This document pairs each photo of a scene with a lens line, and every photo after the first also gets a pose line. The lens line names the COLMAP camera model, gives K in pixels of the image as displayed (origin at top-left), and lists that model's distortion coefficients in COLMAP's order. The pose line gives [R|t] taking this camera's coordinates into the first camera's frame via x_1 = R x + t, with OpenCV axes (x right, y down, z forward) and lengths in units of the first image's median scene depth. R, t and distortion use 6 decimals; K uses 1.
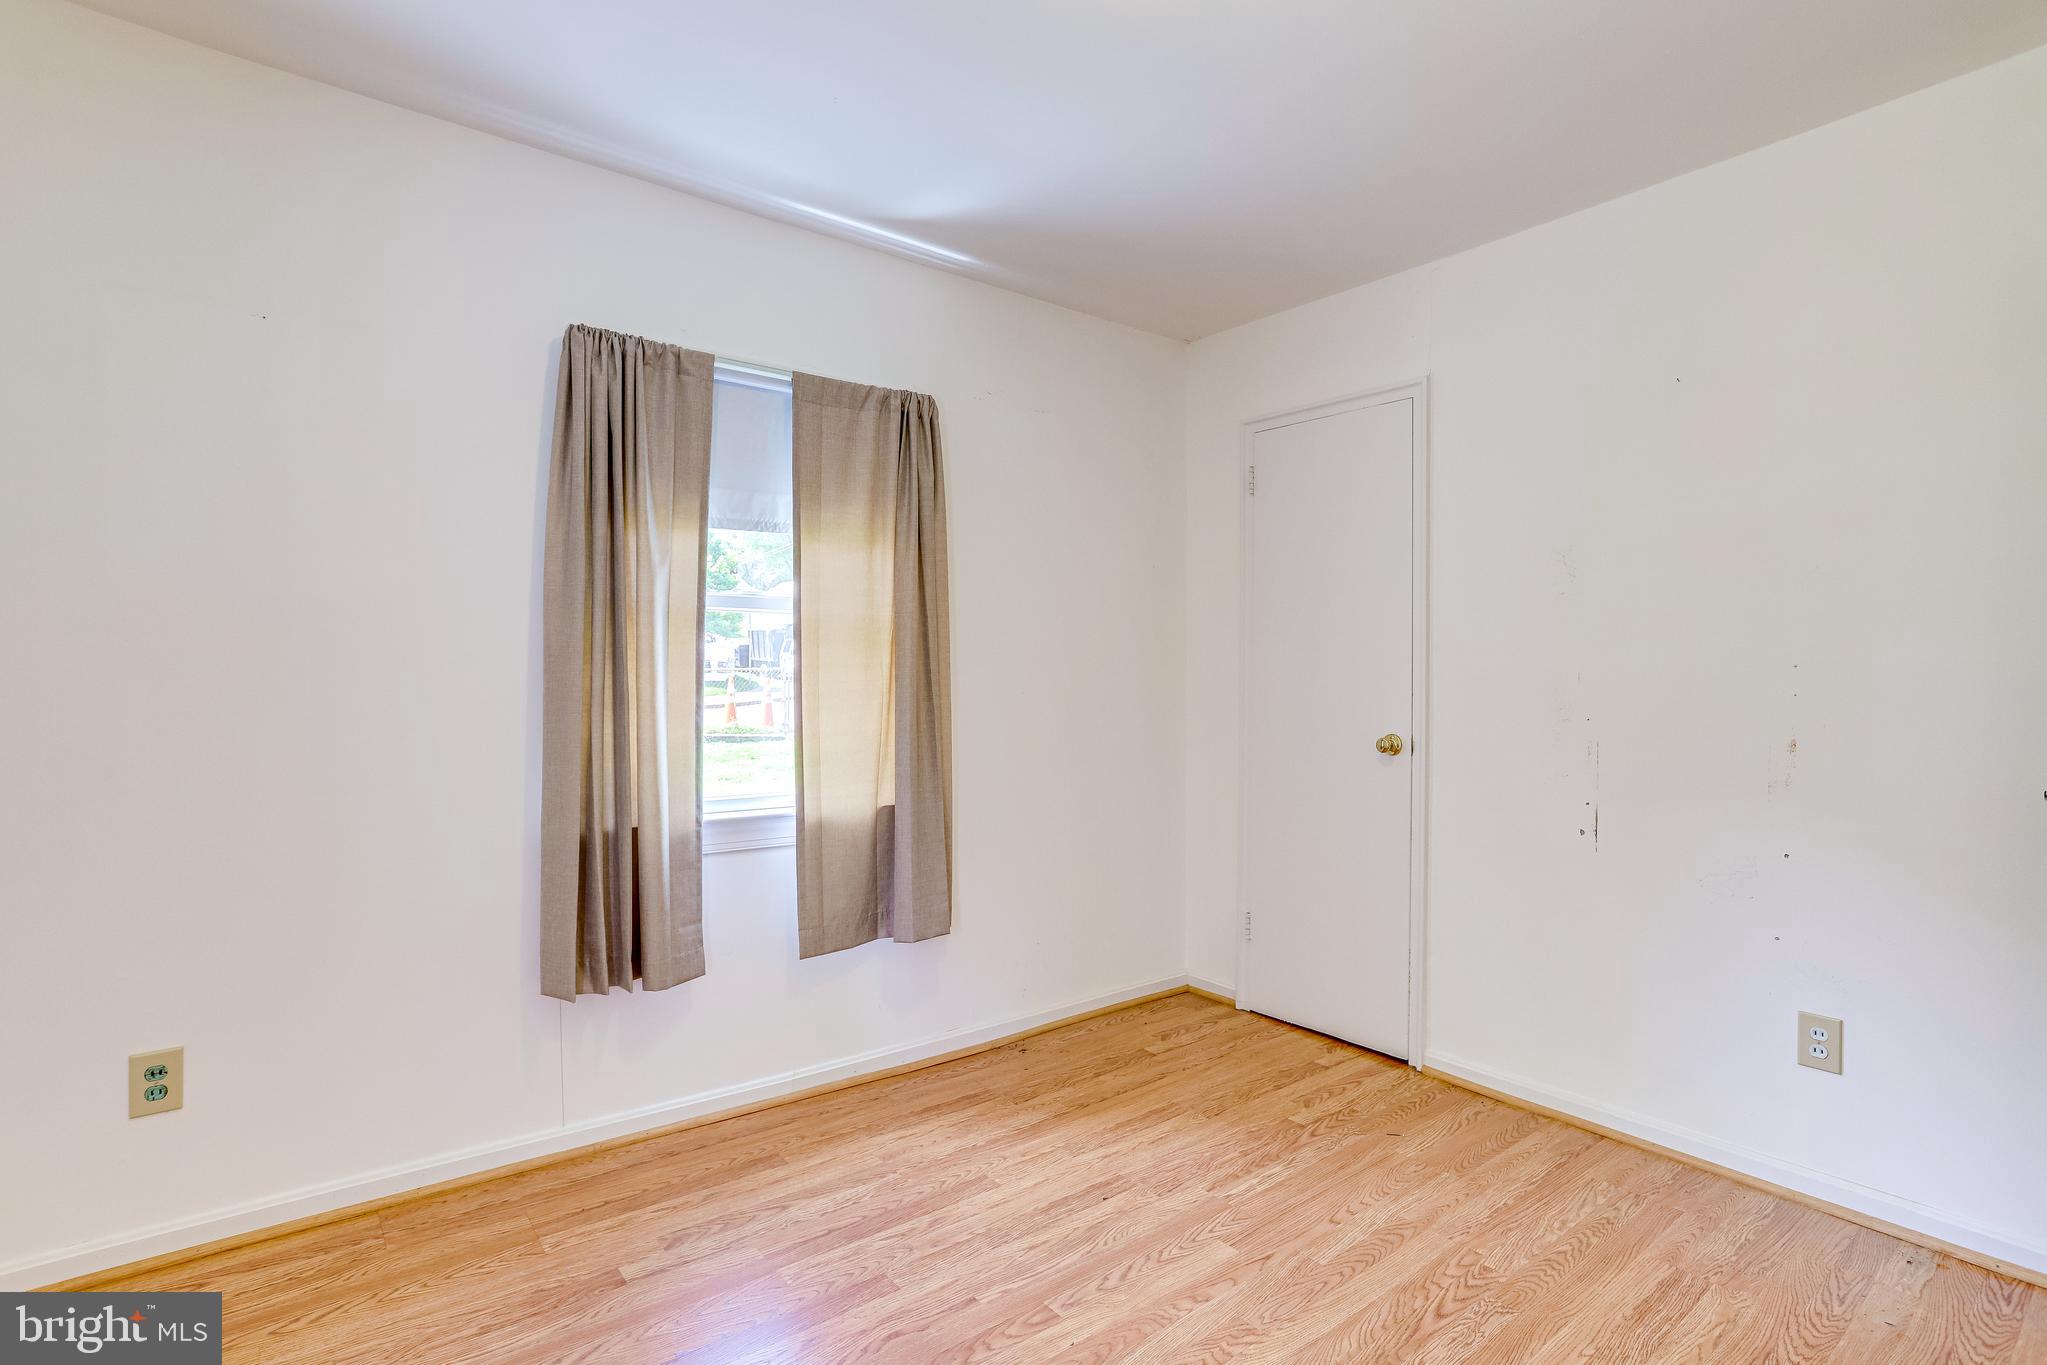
lens RADIAL K [[998.3, 0, 1023.5], [0, 998.3, 682.5], [0, 0, 1]] dist [-0.050027, 0.025997]
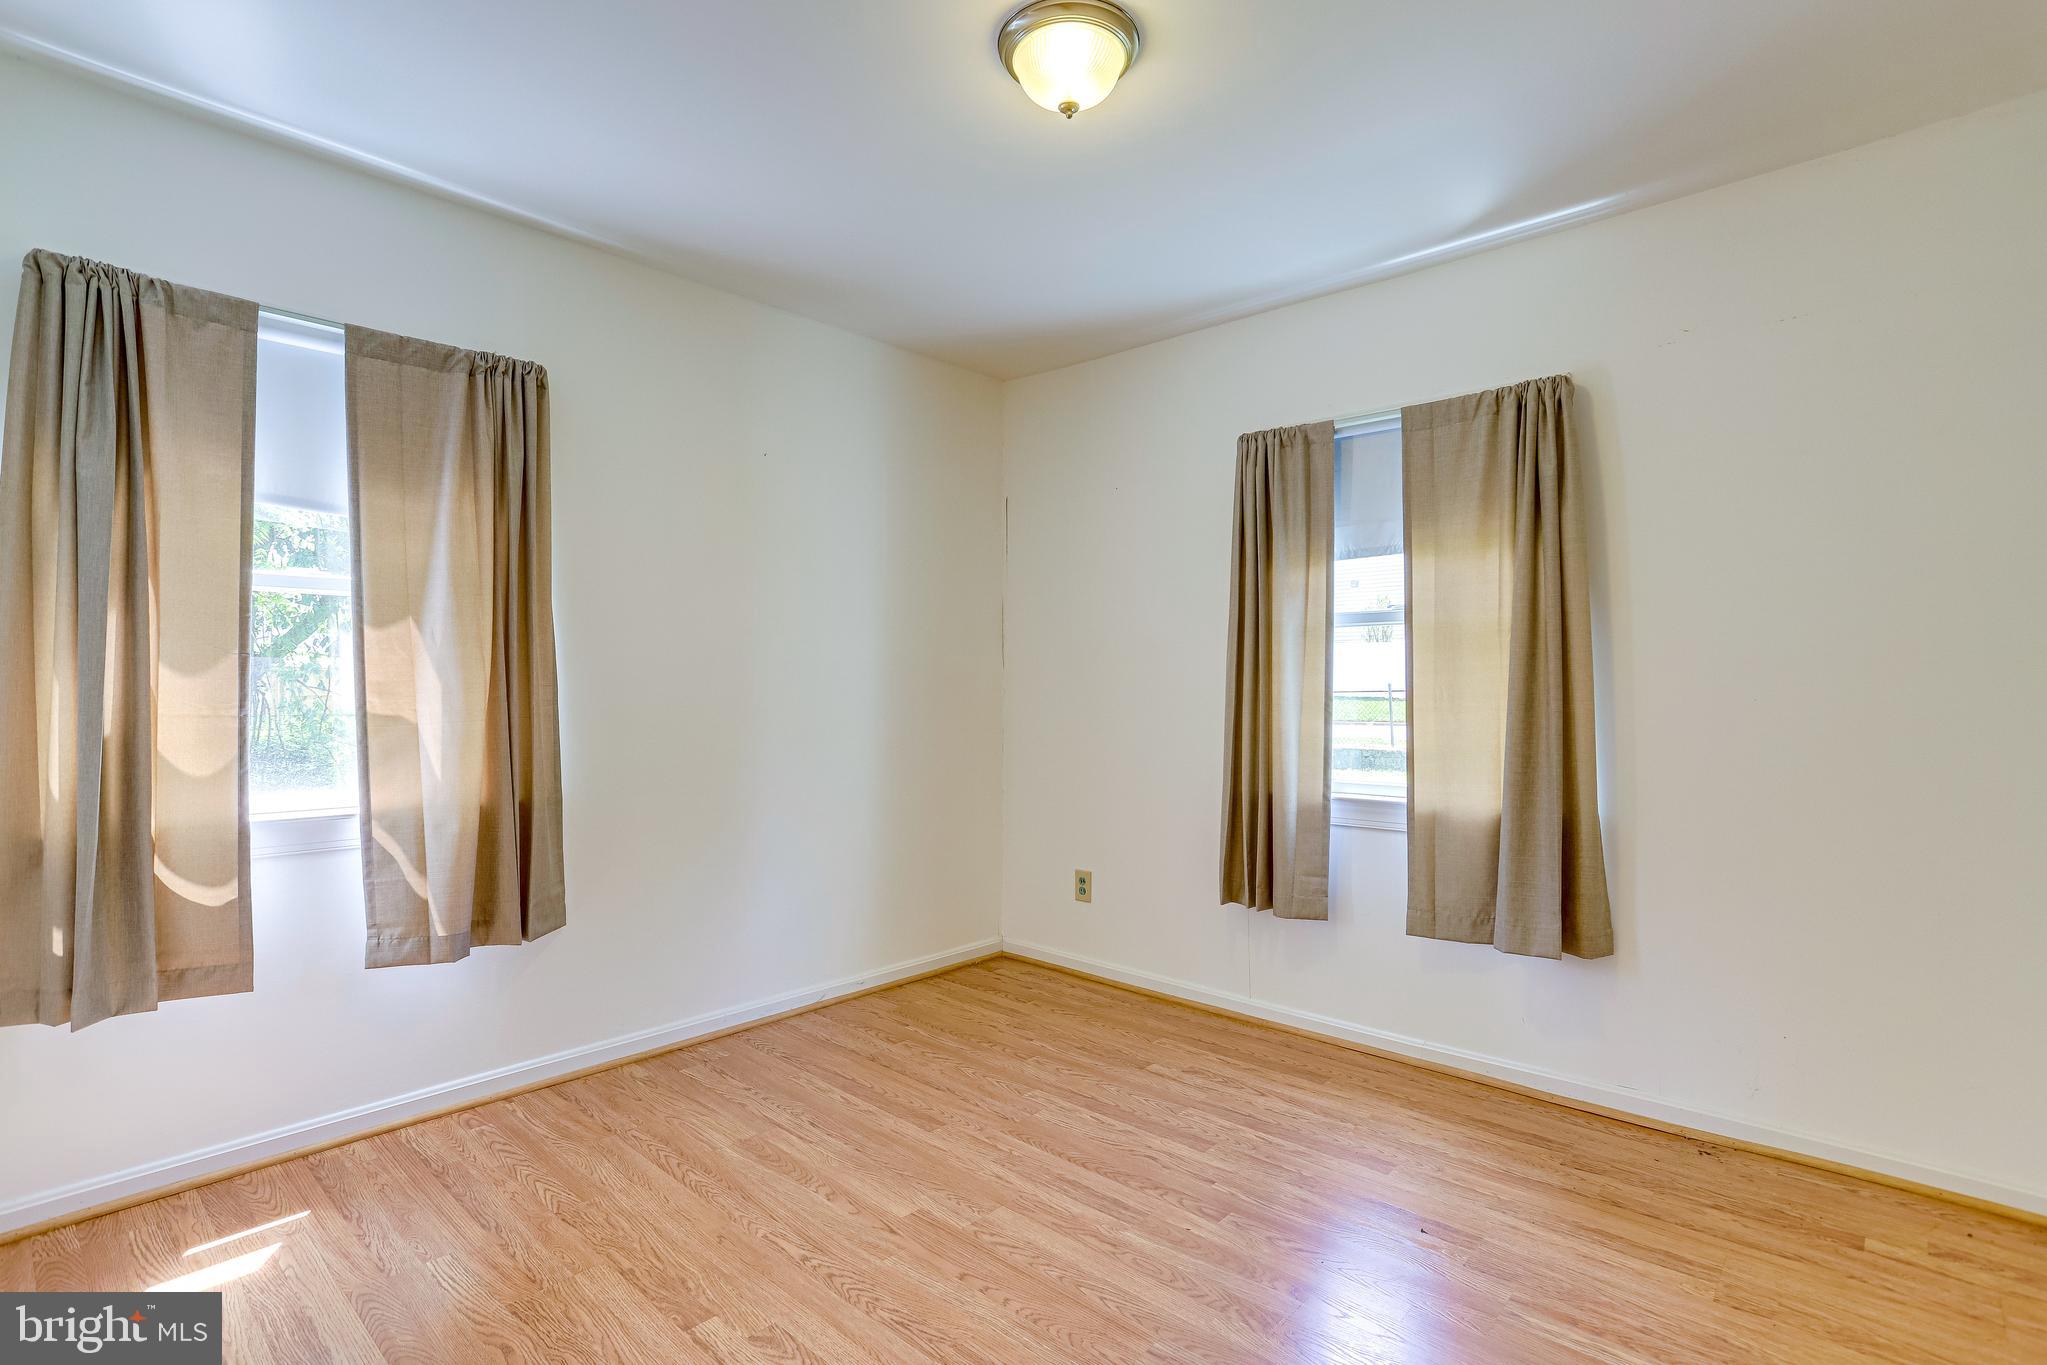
lens RADIAL K [[976.8, 0, 984.6], [0, 976.8, 689.7], [0, 0, 1]] dist [-0.042987, 0.022834]
pose [[0.139432, 0.001806, -0.990230, 0.788345], [-0.000901, 0.999998, 0.001697, 0.002831], [0.990231, 0.000655, 0.139433, 0.384189]]
